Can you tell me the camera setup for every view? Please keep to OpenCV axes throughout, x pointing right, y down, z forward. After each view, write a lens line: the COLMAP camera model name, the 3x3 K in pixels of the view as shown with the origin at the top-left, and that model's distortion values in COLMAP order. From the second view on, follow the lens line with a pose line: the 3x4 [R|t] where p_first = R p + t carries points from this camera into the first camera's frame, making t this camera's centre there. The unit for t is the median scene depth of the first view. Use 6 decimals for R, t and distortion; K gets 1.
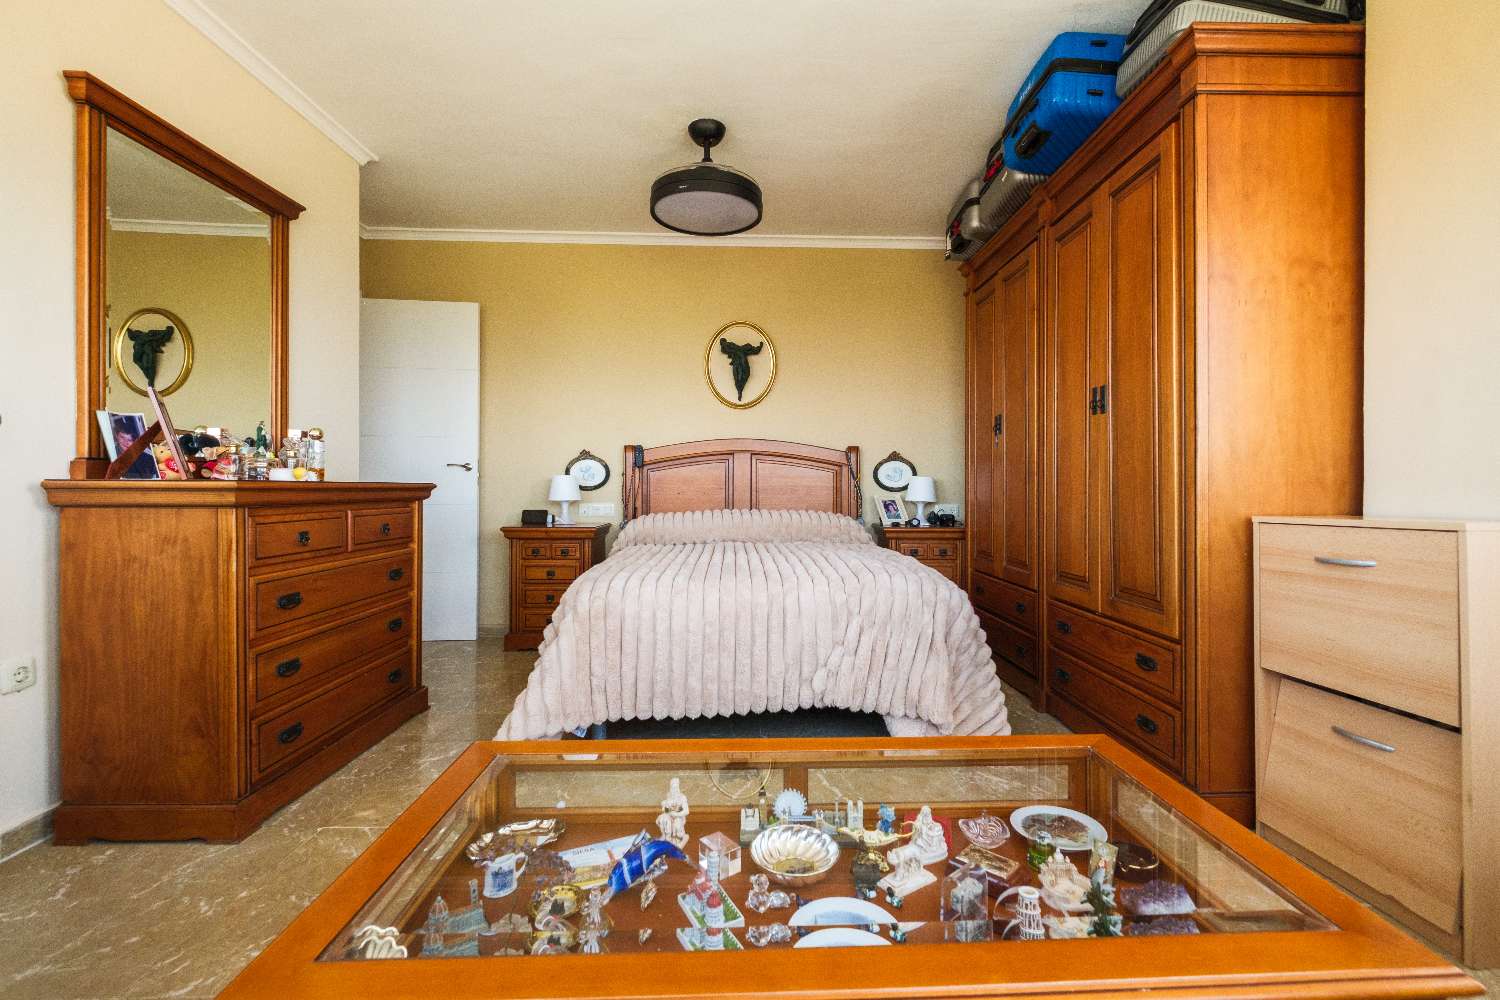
lens RADIAL K [[656.8, 0, 773.6], [0, 656.8, 490.7], [0, 0, 1]] dist [0.000684, -0.004574]
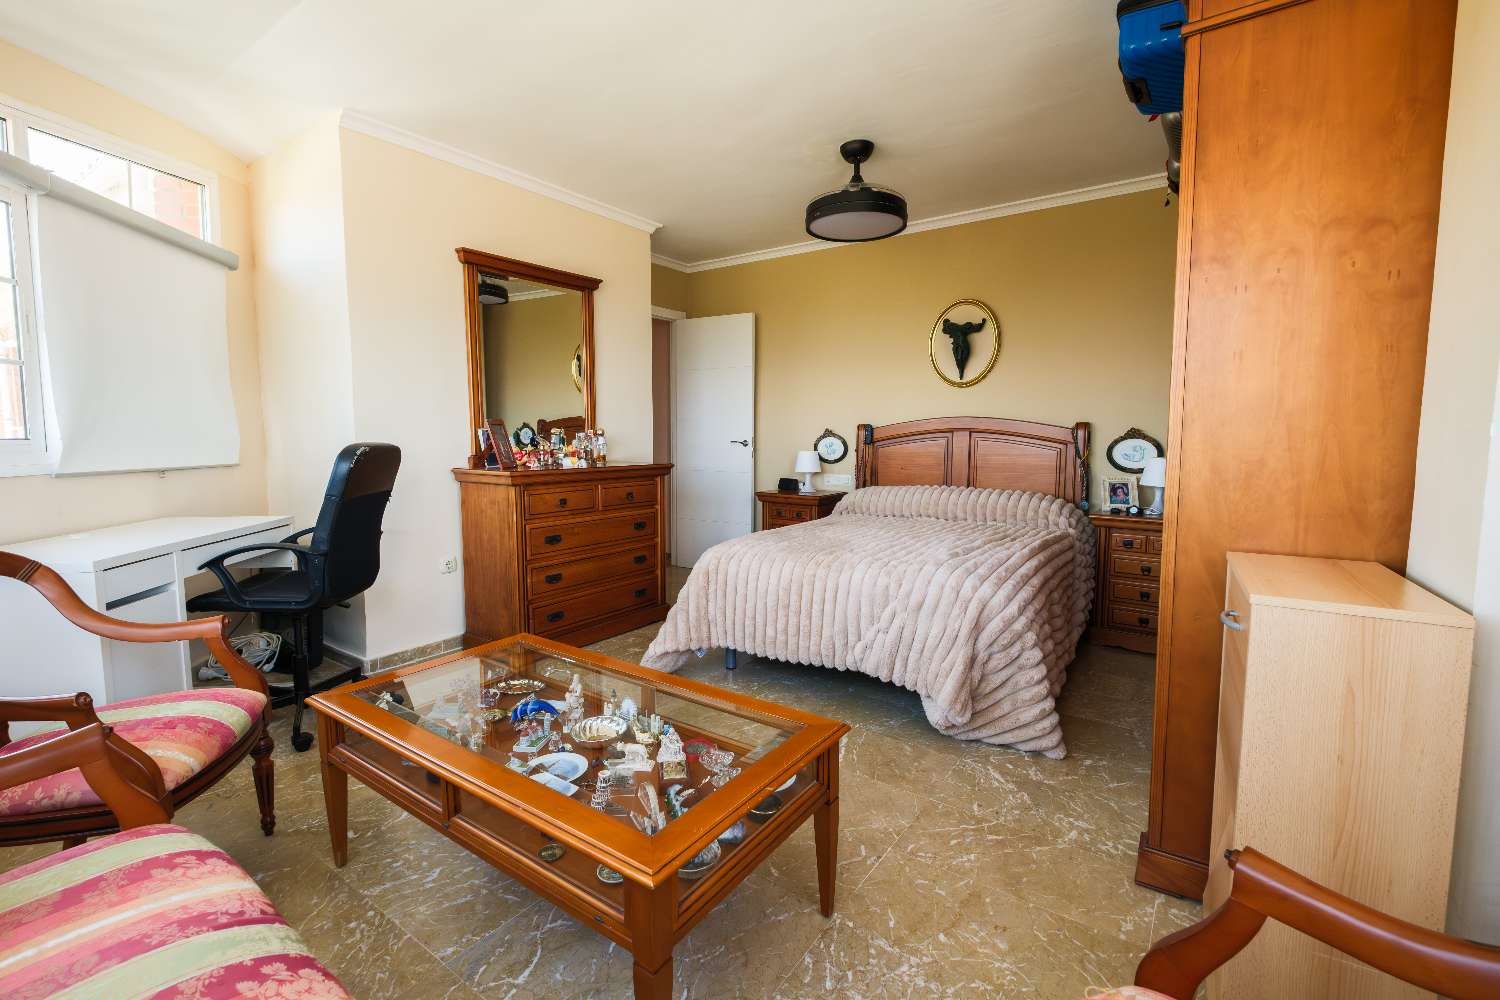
lens RADIAL K [[656.8, 0, 773.6], [0, 656.8, 490.7], [0, 0, 1]] dist [0.000684, -0.004574]
pose [[0.801181, 0.052146, -0.596145, 0.518996], [-0.005186, 0.996764, 0.080218, -0.069406], [0.598399, -0.061178, 0.798859, -0.004180]]
